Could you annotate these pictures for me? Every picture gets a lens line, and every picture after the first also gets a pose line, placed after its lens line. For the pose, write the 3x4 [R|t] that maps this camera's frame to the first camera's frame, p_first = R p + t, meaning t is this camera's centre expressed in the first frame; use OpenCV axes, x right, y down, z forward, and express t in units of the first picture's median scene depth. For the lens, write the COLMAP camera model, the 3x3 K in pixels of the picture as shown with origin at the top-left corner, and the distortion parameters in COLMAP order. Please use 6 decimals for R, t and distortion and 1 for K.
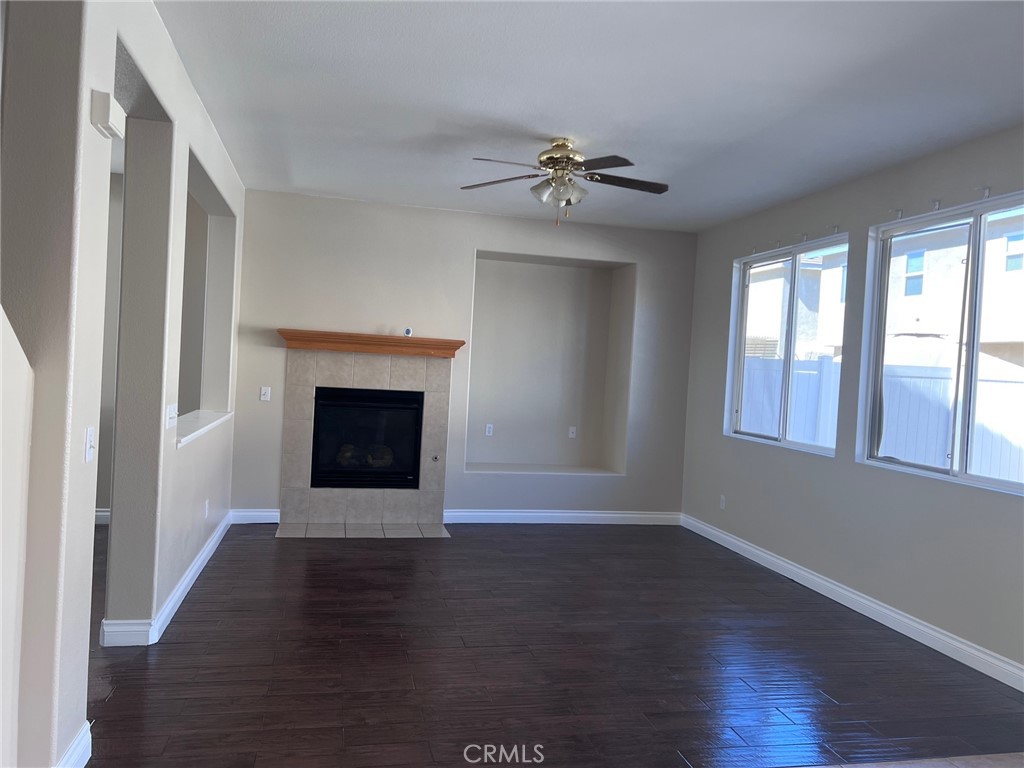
lens RADIAL K [[768.5, 0, 508.9], [0, 768.5, 386.2], [0, 0, 1]] dist [0.080499, -0.103381]
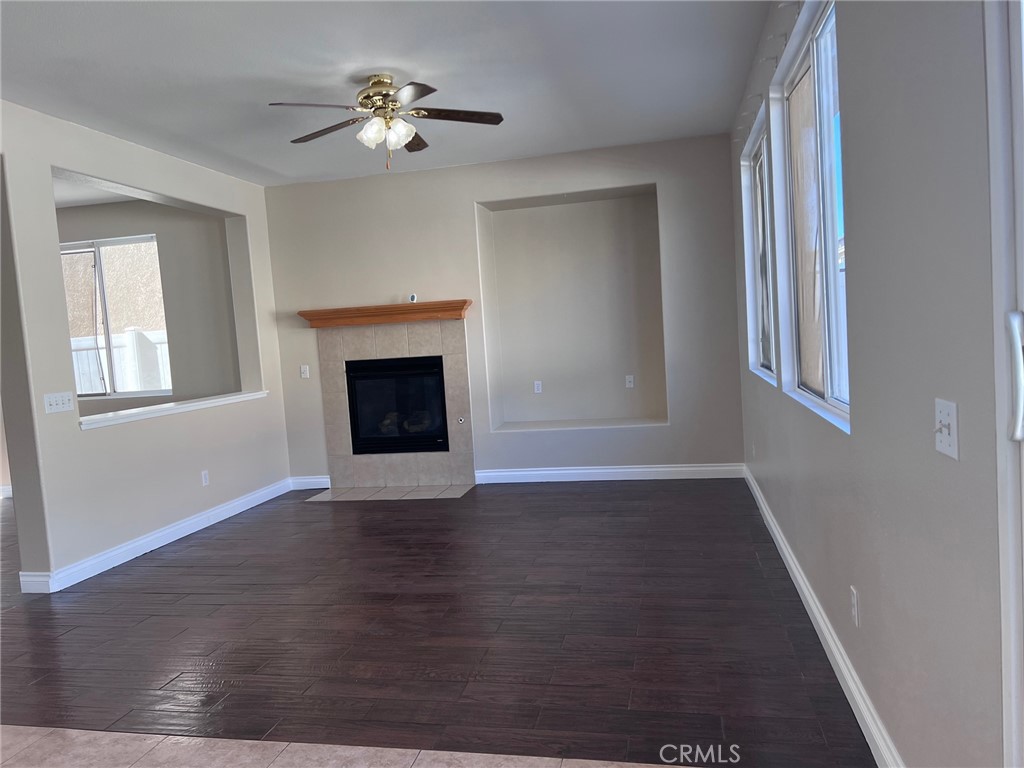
lens RADIAL K [[768.5, 0, 491.4], [0, 768.5, 400.4], [0, 0, 1]] dist [0.080499, -0.103381]
pose [[0.899648, -0.075961, -0.429957, 0.379543], [0.105524, 0.993385, 0.045296, 0.027328], [0.423672, -0.086121, 0.901712, 0.117952]]
